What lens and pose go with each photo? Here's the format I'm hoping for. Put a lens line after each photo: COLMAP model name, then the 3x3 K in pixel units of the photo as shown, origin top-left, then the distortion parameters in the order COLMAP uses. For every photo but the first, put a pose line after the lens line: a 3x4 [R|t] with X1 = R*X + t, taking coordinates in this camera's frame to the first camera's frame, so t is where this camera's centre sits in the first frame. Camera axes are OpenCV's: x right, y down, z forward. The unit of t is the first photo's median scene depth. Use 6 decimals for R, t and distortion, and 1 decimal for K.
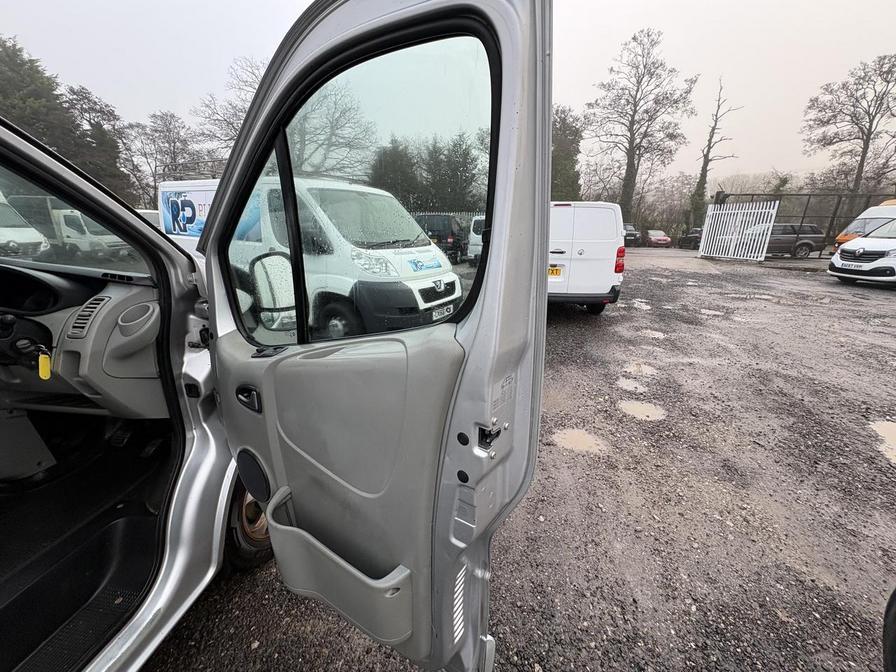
lens RADIAL K [[359.9, 0, 452.0], [0, 359.9, 331.7], [0, 0, 1]] dist [0.009707, -0.000084]
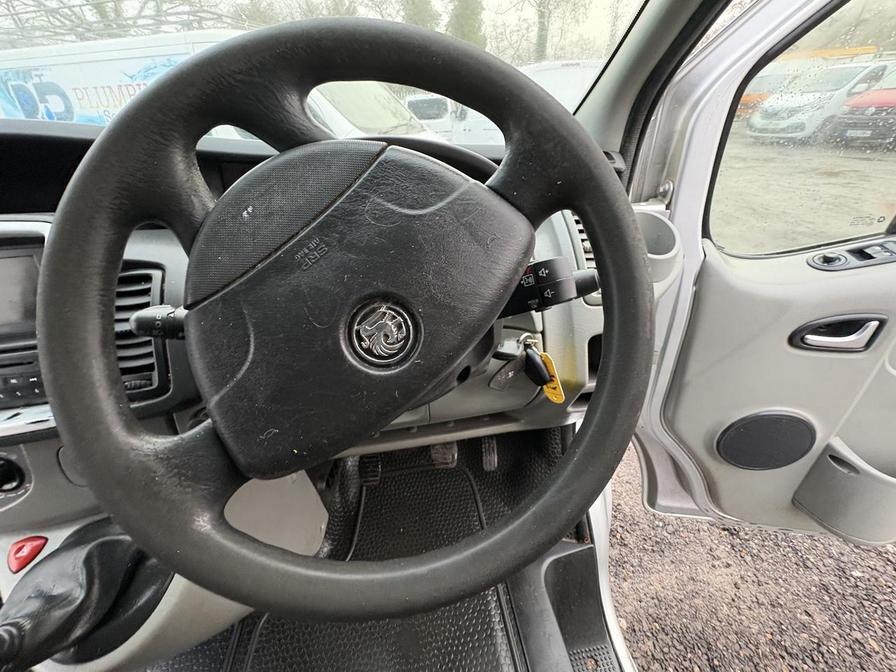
lens RADIAL K [[357.7, 0, 447.5], [0, 357.7, 334.2], [0, 0, 1]] dist [0.000475, 0.000046]
pose [[0.962102, -0.191578, 0.194053, -0.154904], [0.133472, 0.951402, 0.277523, -0.011467], [-0.237790, -0.241105, 0.940917, 0.074811]]
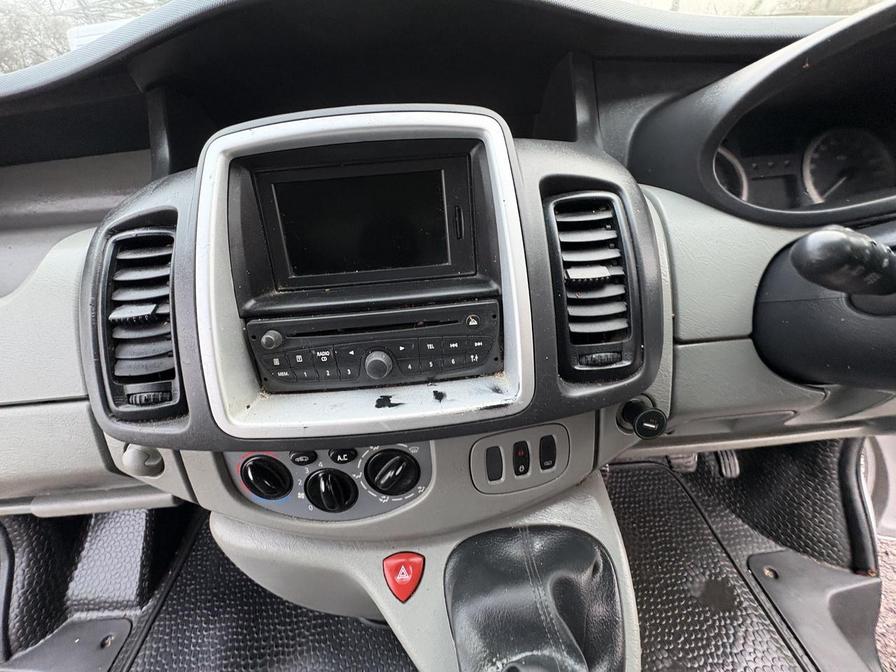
lens RADIAL K [[357.7, 0, 447.5], [0, 357.7, 334.2], [0, 0, 1]] dist [0.000475, 0.000046]
pose [[0.980620, -0.162288, 0.109756, -0.201680], [0.121230, 0.942717, 0.310785, -0.011375], [-0.153906, -0.291456, 0.944122, 0.098735]]
